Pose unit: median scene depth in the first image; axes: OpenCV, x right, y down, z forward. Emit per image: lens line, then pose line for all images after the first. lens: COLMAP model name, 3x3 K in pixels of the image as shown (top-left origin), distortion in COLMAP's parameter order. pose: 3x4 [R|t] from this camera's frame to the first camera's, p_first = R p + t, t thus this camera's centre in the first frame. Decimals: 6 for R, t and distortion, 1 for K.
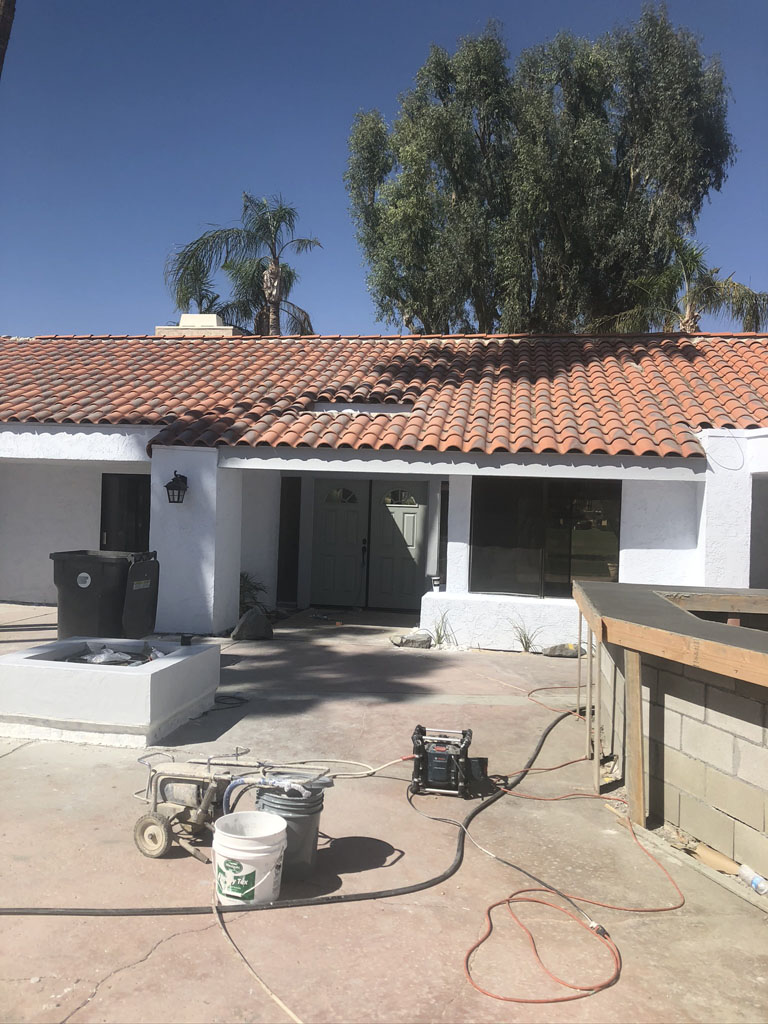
lens RADIAL K [[832.8, 0, 384.0], [0, 832.8, 512.0], [0, 0, 1]] dist [0.050405, -0.046111]
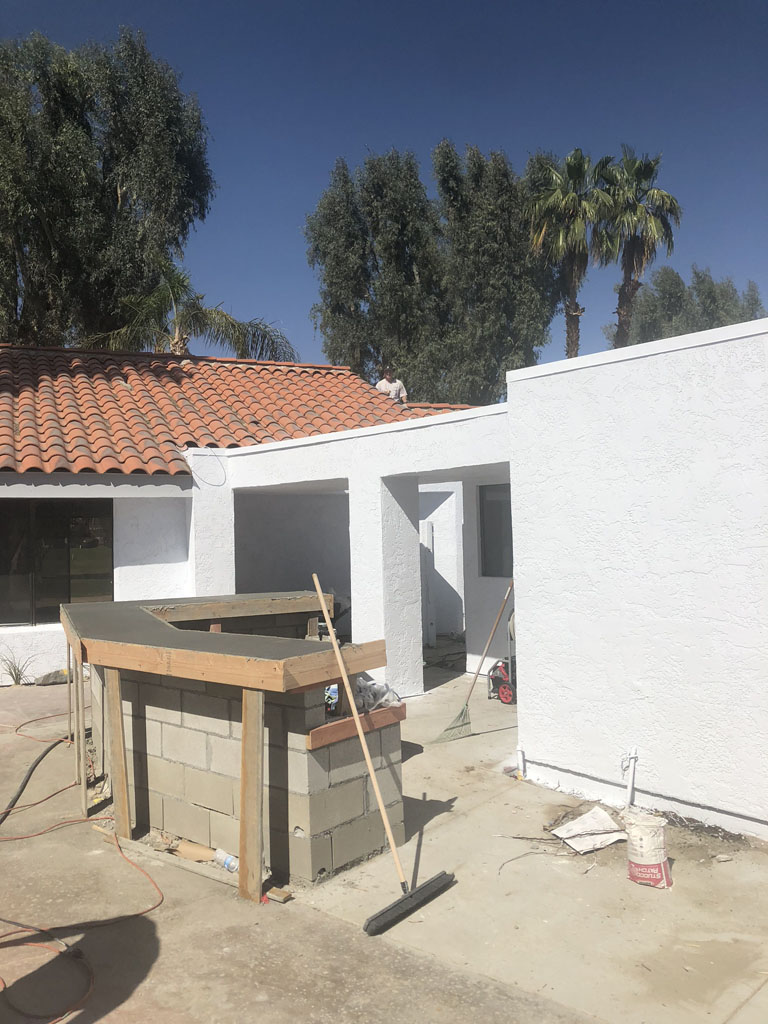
lens RADIAL K [[839.5, 0, 384.0], [0, 839.5, 512.0], [0, 0, 1]] dist [0.026365, -0.003559]
pose [[0.844808, -0.040407, 0.533541, 0.020412], [0.049559, 0.998767, -0.002832, -0.002873], [-0.532769, 0.028834, 0.845769, -0.026816]]
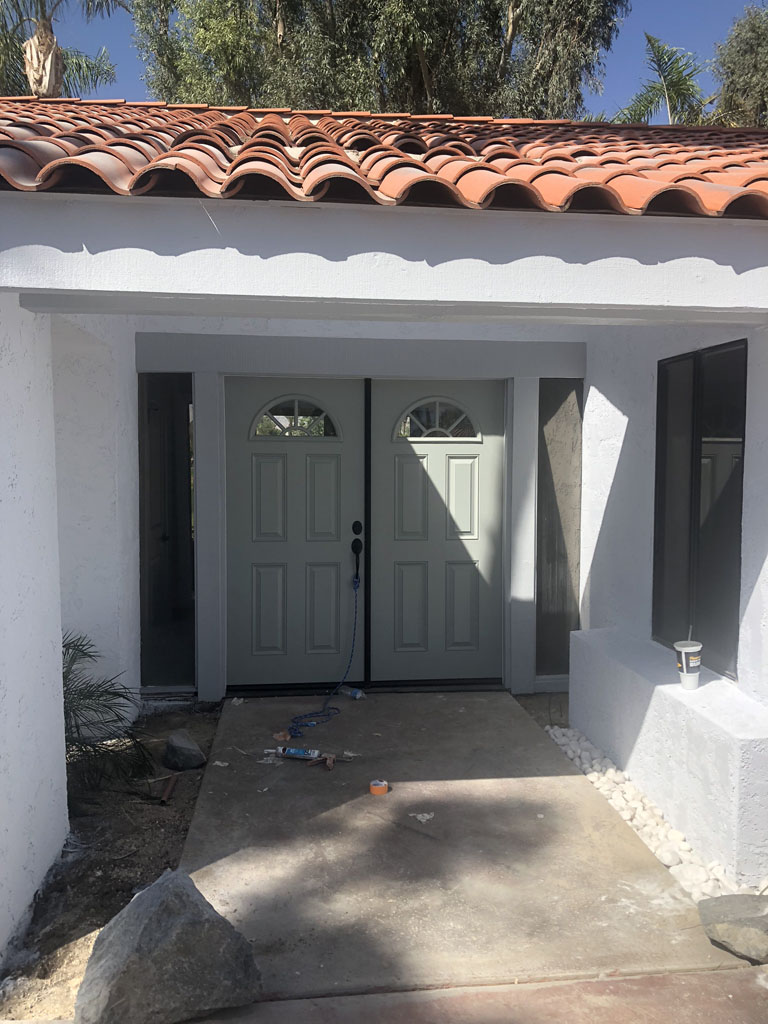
lens RADIAL K [[832.8, 0, 384.0], [0, 832.8, 512.0], [0, 0, 1]] dist [0.050405, -0.046111]
pose [[0.964685, -0.050947, 0.258433, -0.160889], [0.032853, 0.996727, 0.073862, -0.003972], [-0.261350, -0.062763, 0.963201, 0.810435]]
